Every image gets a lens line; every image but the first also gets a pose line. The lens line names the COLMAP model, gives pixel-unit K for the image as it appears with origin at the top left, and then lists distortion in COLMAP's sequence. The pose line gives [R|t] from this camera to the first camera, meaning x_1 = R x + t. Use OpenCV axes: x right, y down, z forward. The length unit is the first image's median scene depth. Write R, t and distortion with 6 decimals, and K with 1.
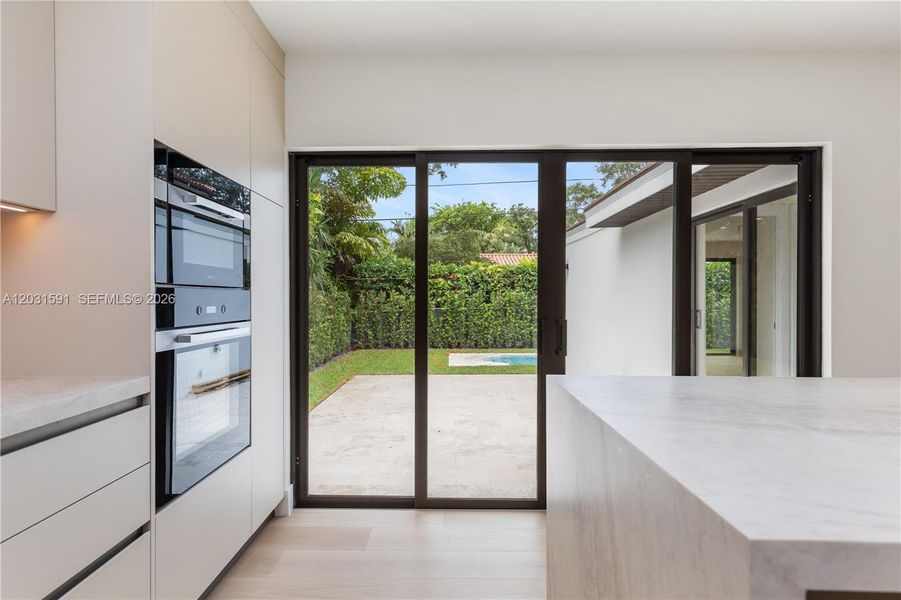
lens RADIAL K [[511.9, 0, 450.5], [0, 511.9, 300.0], [0, 0, 1]] dist [0.000171, -0.000003]
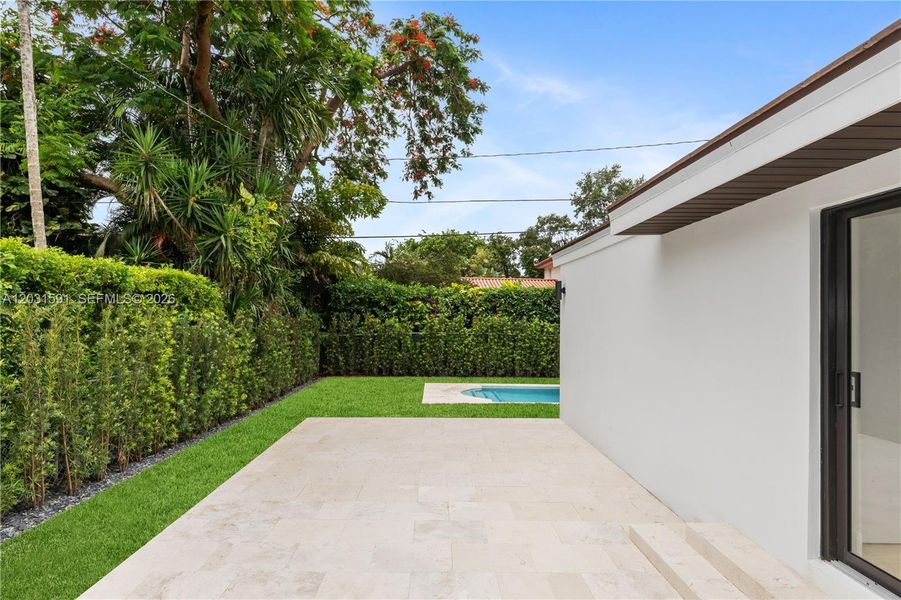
lens RADIAL K [[398.8, 0, 451.7], [0, 398.8, 313.6], [0, 0, 1]] dist [0.000205, 0.000002]
pose [[0.999373, 0.014326, 0.032376, 0.017786], [-0.014127, 0.999880, -0.006373, -0.015043], [-0.032463, 0.005912, 0.999455, 0.260772]]
